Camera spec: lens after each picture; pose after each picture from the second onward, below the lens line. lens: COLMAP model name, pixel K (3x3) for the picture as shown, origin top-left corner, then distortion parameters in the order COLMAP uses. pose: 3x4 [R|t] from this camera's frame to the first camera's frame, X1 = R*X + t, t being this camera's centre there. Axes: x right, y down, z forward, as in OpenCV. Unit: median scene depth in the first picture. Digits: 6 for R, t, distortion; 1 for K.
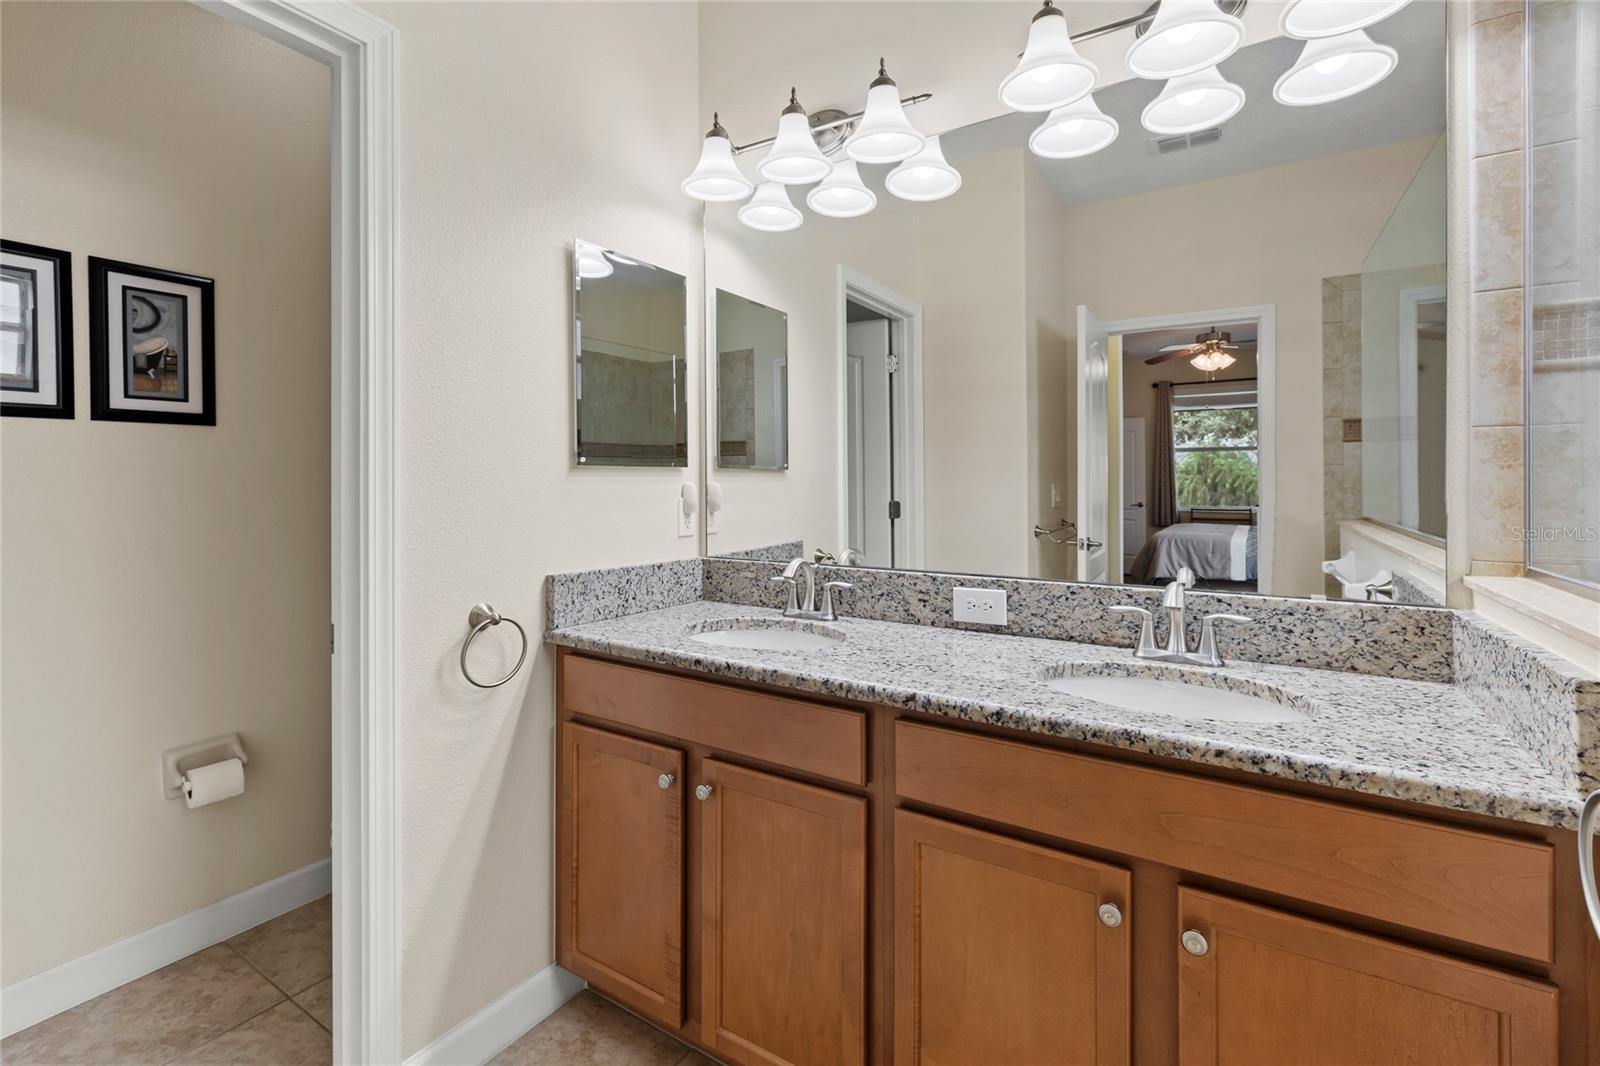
lens RADIAL K [[703.5, 0, 796.2], [0, 703.5, 475.6], [0, 0, 1]] dist [-0.000712, 0.000353]
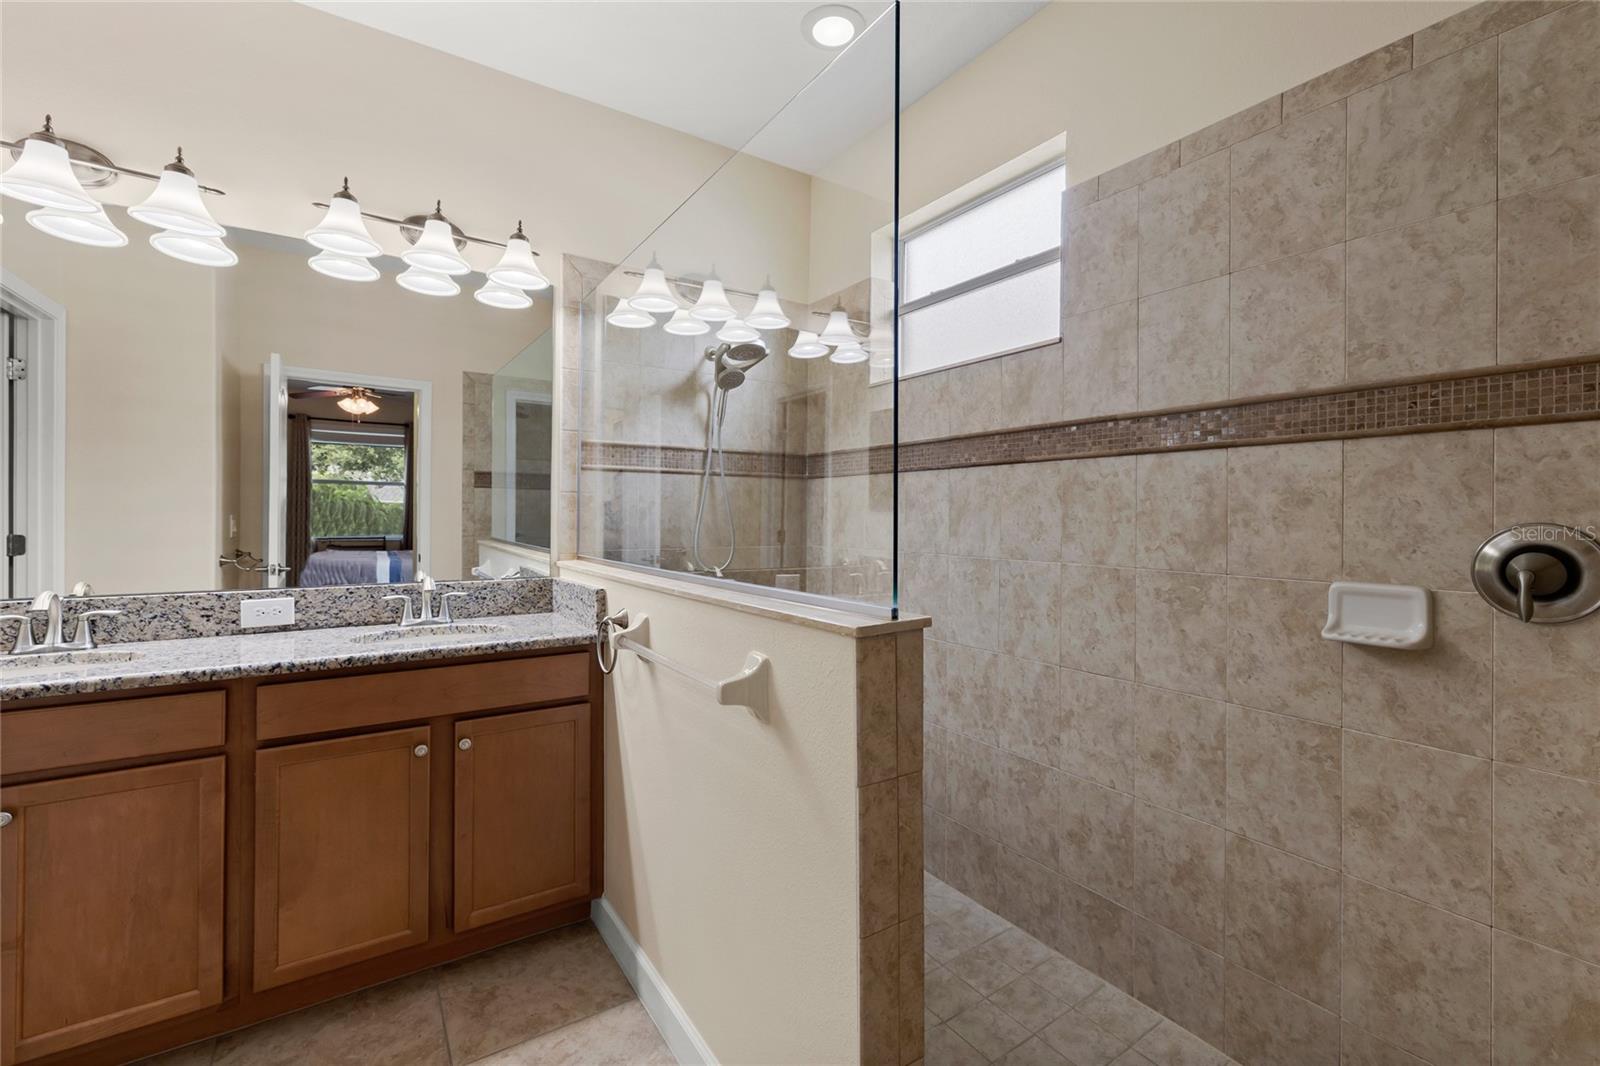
lens RADIAL K [[686.9, 0, 792.4], [0, 686.9, 533.2], [0, 0, 1]] dist [-0.000555, 0.000105]
pose [[0.419310, -0.017711, 0.907670, -0.523181], [-0.018716, 0.999429, 0.028148, -0.013197], [-0.907650, -0.028790, 0.418739, -0.426404]]
